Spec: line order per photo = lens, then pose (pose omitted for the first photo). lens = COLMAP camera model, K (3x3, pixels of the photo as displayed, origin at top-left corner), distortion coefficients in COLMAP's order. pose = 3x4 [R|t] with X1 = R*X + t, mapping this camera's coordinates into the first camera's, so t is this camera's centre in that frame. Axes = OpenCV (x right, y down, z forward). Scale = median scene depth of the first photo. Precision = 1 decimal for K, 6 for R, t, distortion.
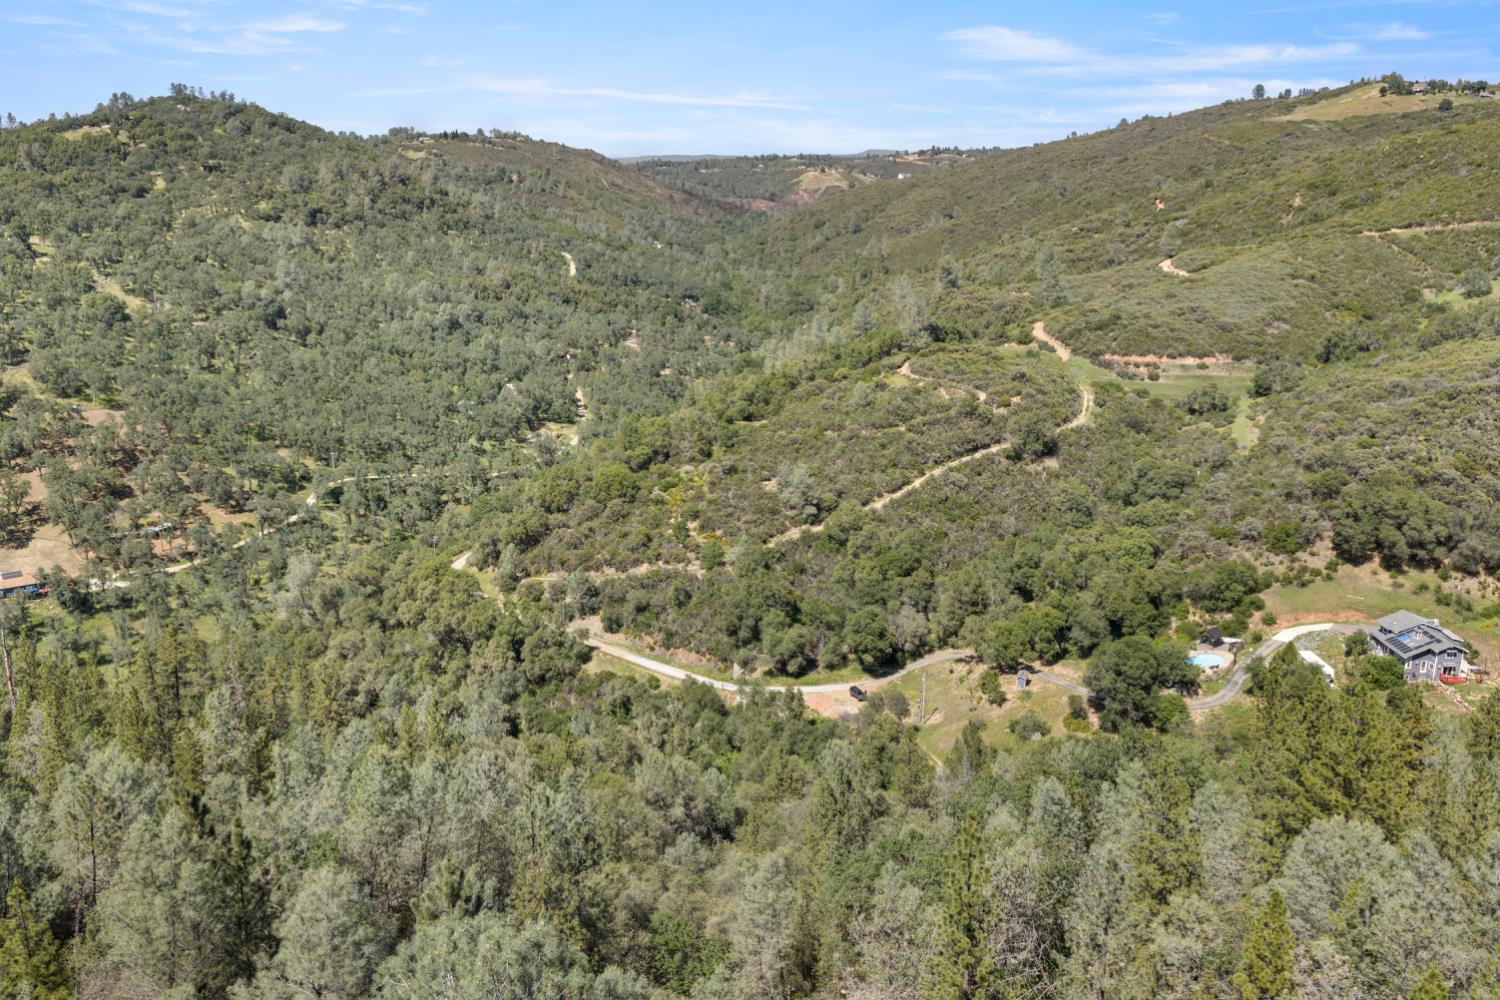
lens RADIAL K [[1242.6, 0, 751.0], [0, 1242.6, 497.3], [0, 0, 1]] dist [0.008272, -0.015357]
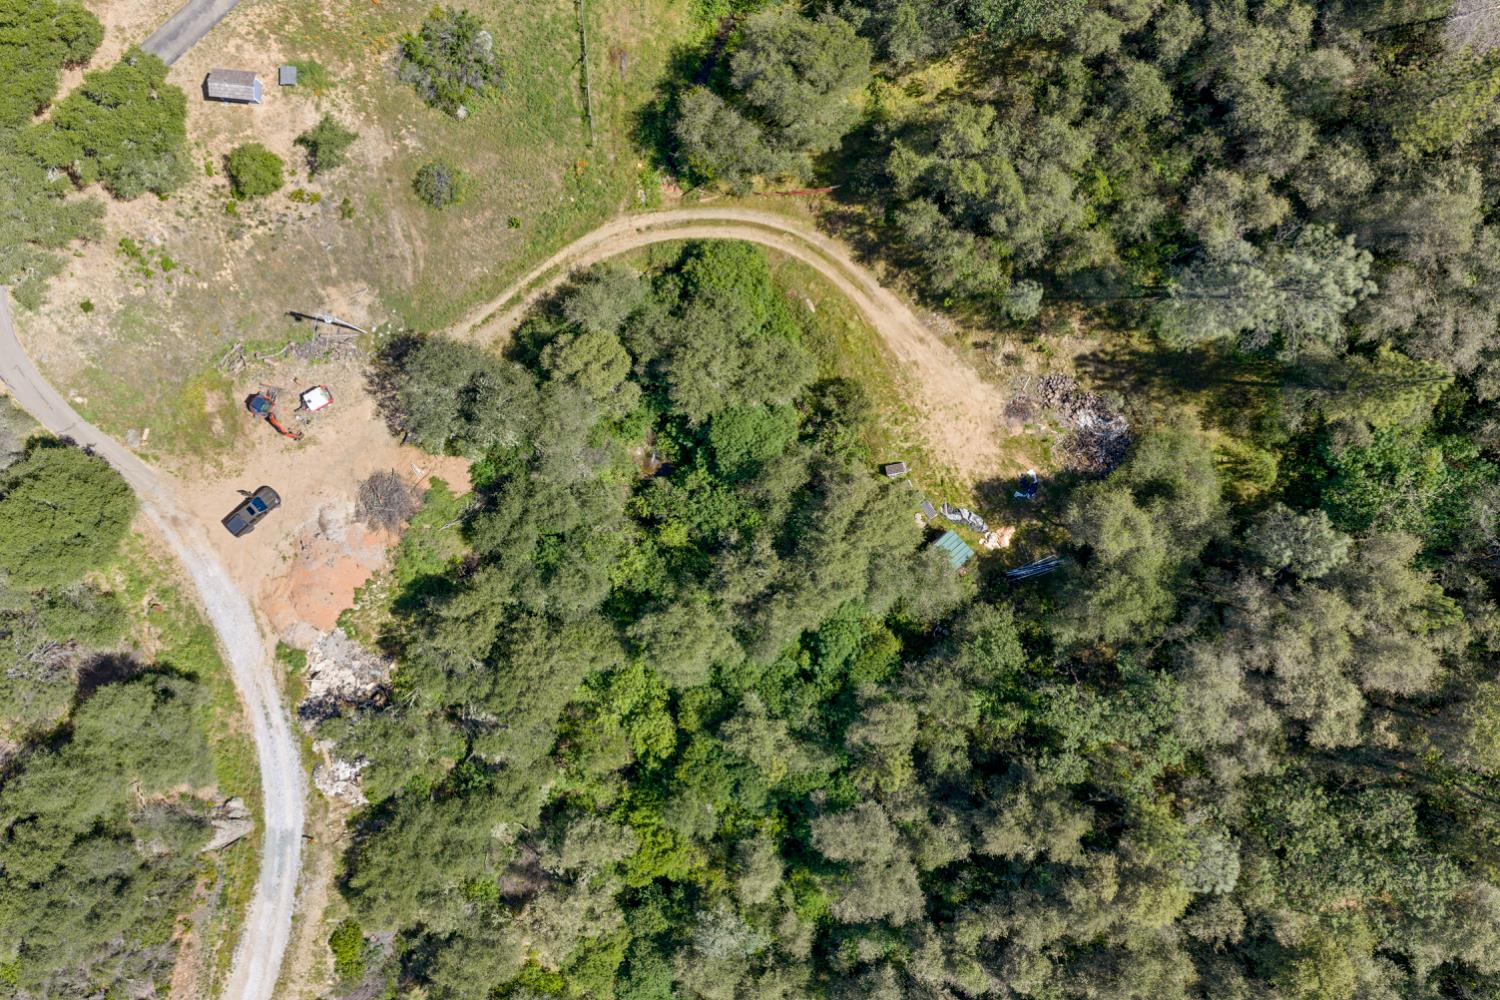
lens RADIAL K [[1242.6, 0, 751.0], [0, 1242.6, 497.3], [0, 0, 1]] dist [0.008272, -0.015357]
pose [[-0.320854, -0.947068, -0.010748, 0.029053], [0.242867, -0.093238, 0.965568, -0.132443], [-0.915461, 0.307196, 0.259928, 0.472885]]
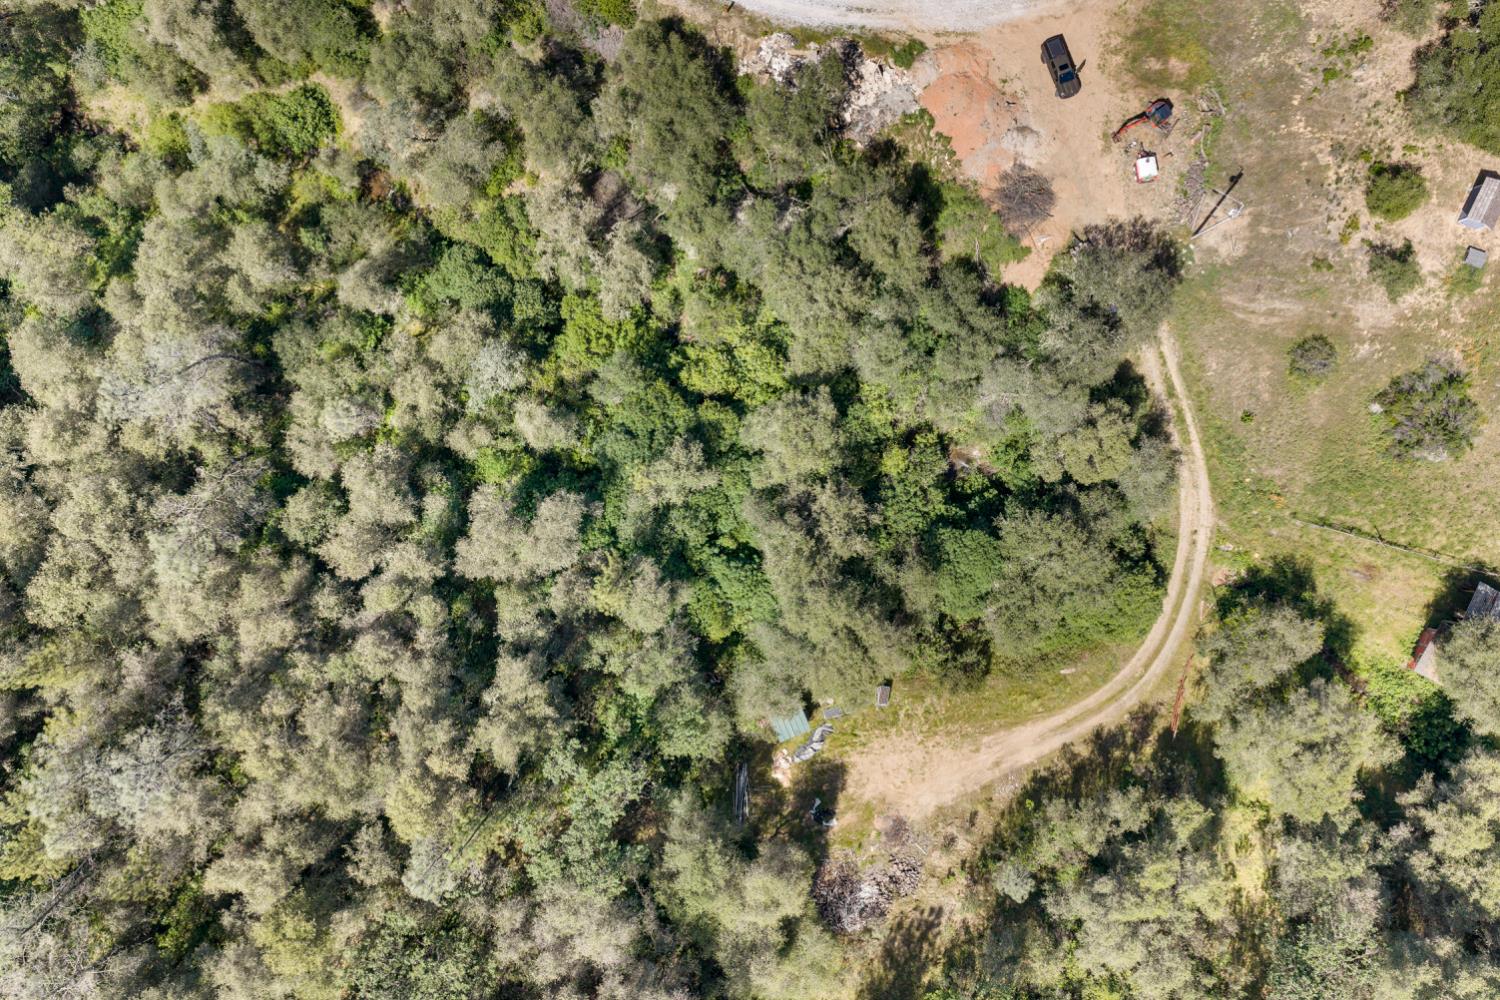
lens RADIAL K [[1242.6, 0, 751.0], [0, 1242.6, 497.3], [0, 0, 1]] dist [0.008272, -0.015357]
pose [[0.999799, 0.019445, -0.004789, -0.005740], [-0.000191, 0.248364, 0.968667, -0.133874], [0.020025, -0.968472, 0.248318, 0.486380]]
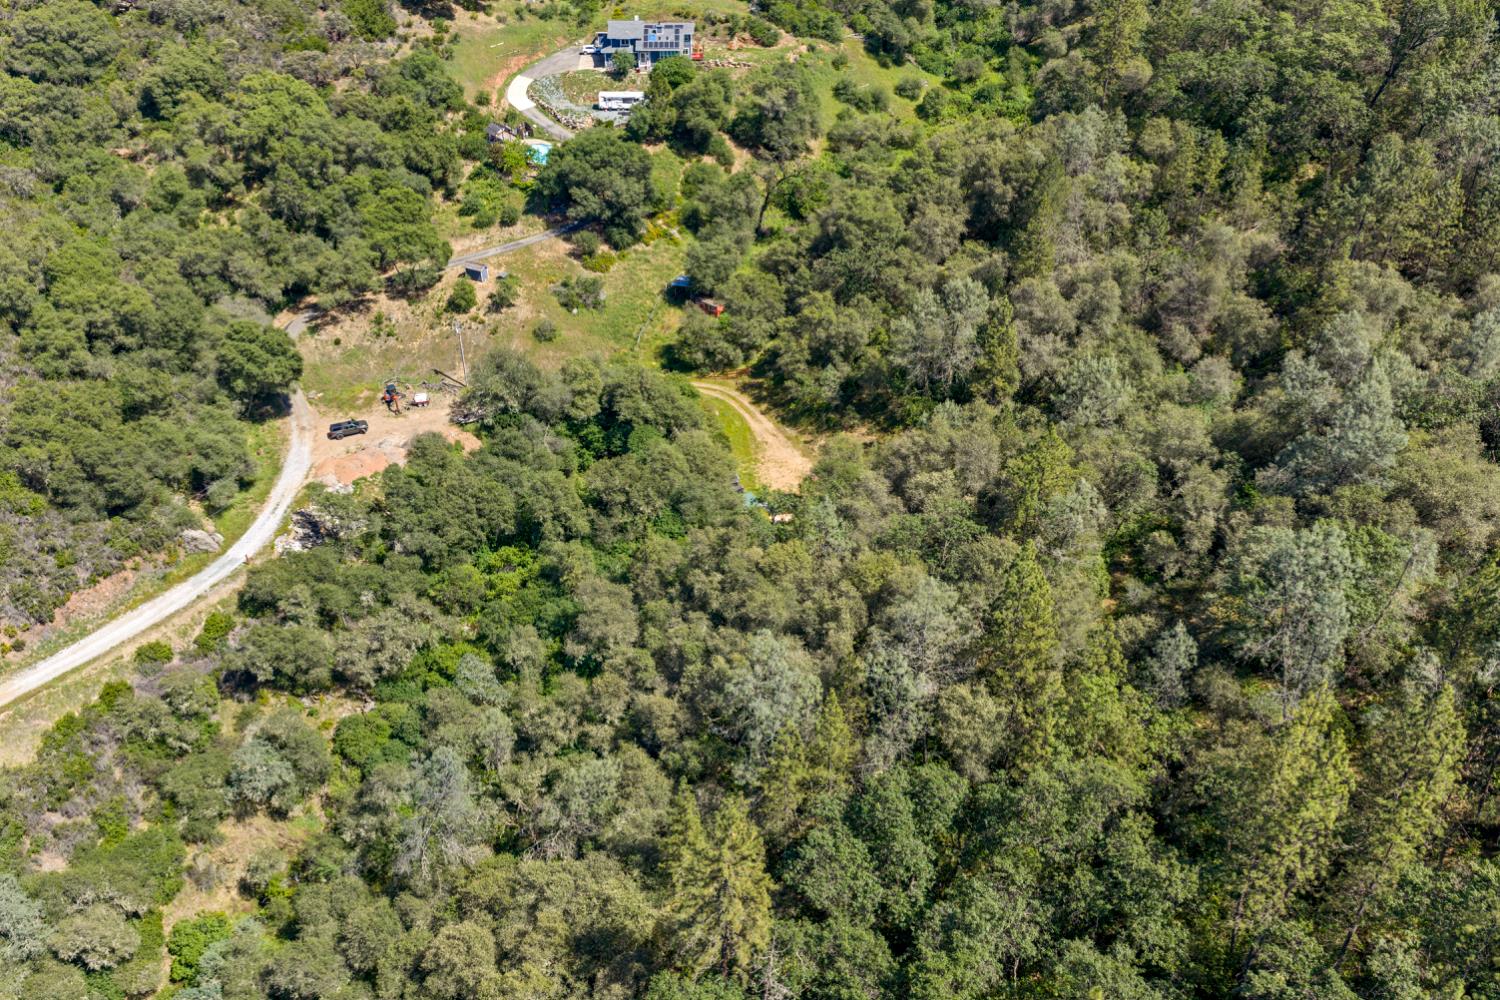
lens RADIAL K [[1242.6, 0, 751.0], [0, 1242.6, 497.3], [0, 0, 1]] dist [0.008272, -0.015357]
pose [[0.006406, -0.594744, 0.803890, -0.307417], [0.253080, 0.778698, 0.574090, -0.093189], [-0.967424, 0.199771, 0.155506, 0.444091]]
